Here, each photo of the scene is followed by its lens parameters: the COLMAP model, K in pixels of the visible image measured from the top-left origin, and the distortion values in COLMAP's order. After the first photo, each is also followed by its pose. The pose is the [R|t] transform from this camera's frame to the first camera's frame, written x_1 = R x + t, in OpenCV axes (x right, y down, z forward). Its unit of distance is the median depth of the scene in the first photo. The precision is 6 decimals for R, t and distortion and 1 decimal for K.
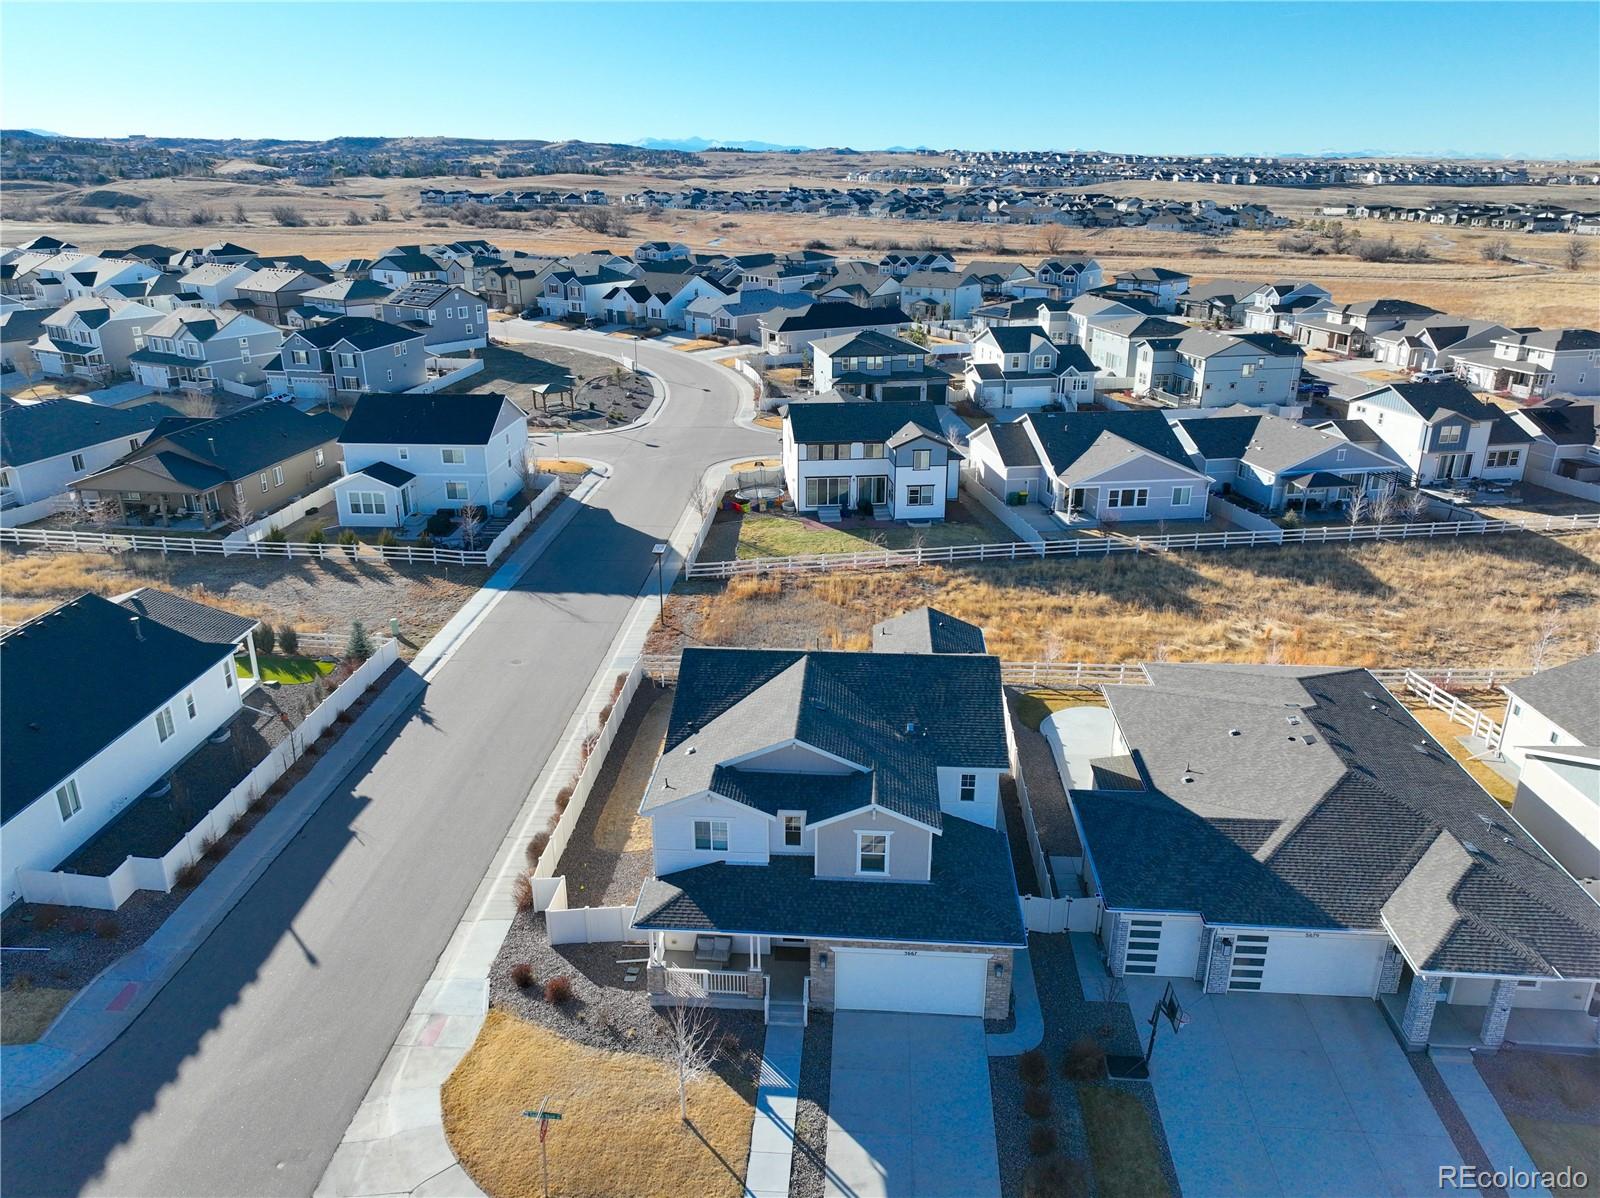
lens RADIAL K [[1127.3, 0, 801.1], [0, 1127.3, 600.4], [0, 0, 1]] dist [0.003887, 0.011988]
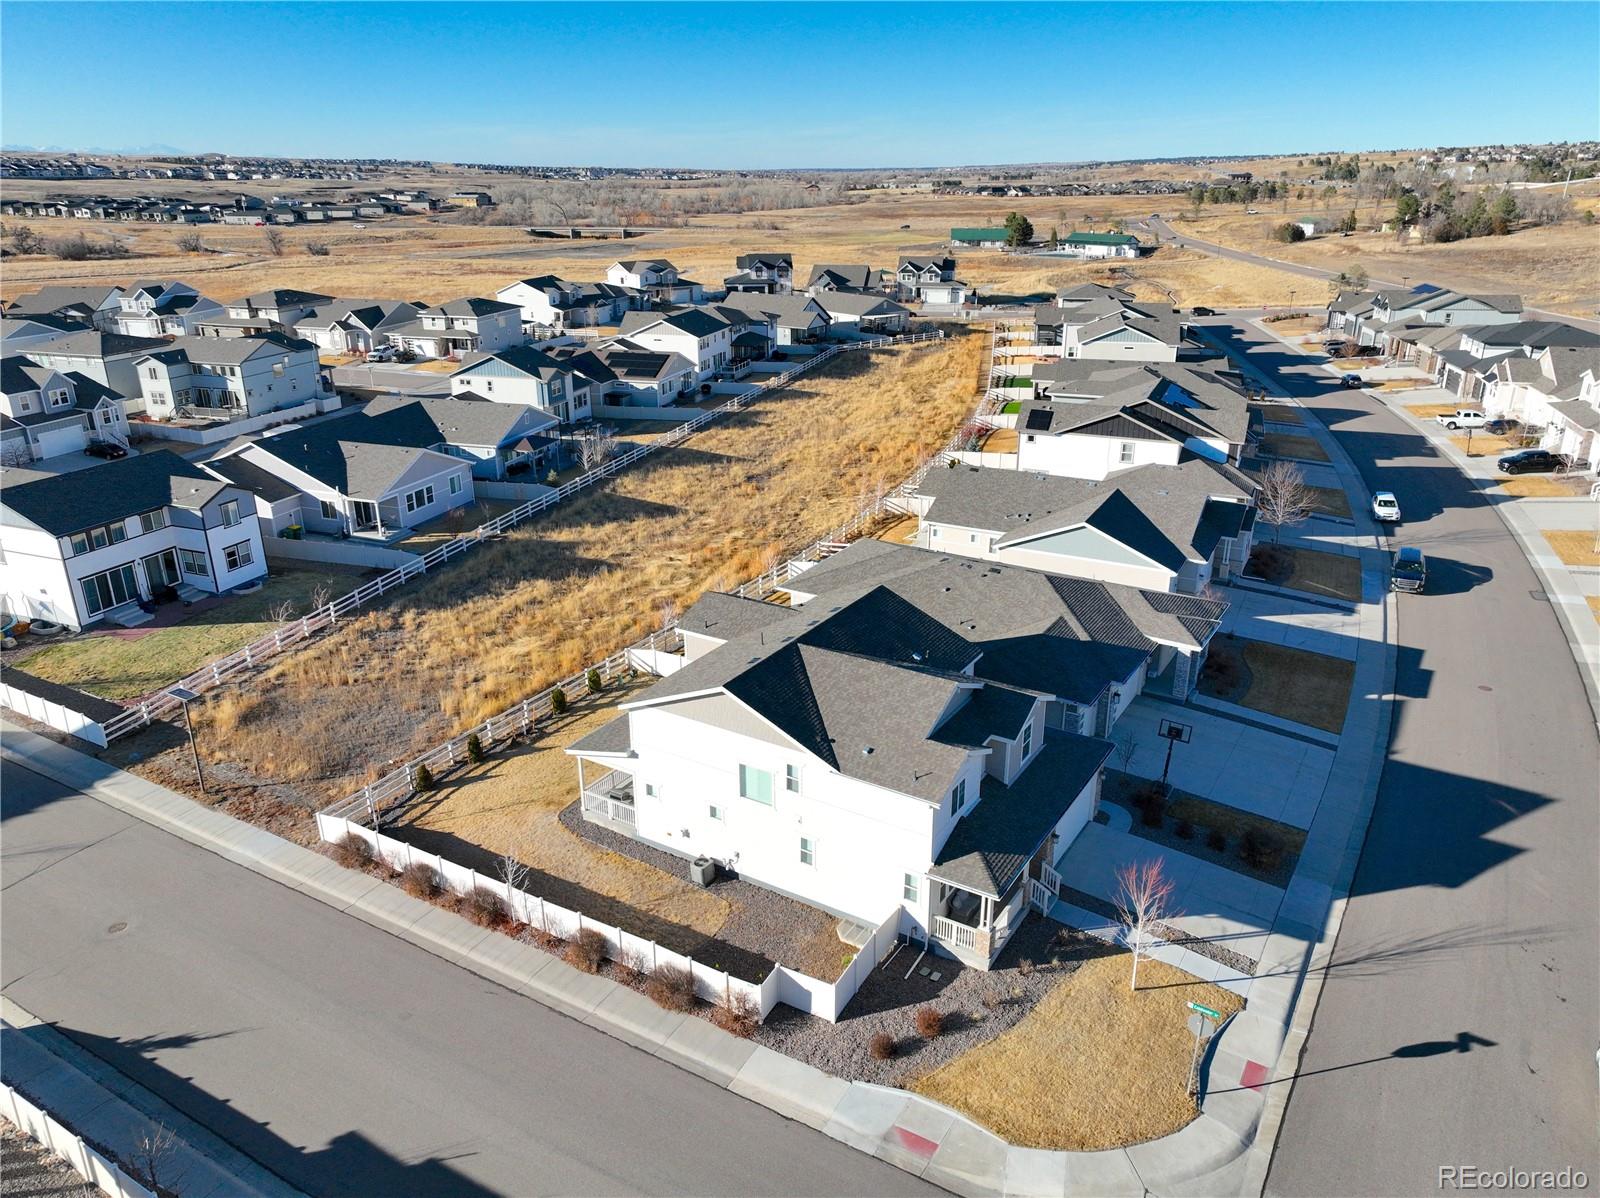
lens RADIAL K [[1127.3, 0, 798.9], [0, 1127.3, 603.0], [0, 0, 1]] dist [0.003887, 0.011988]
pose [[0.467656, -0.322305, 0.823053, -0.396473], [0.316493, 0.930472, 0.184539, -0.083565], [-0.825306, 0.174189, 0.537148, 0.217816]]
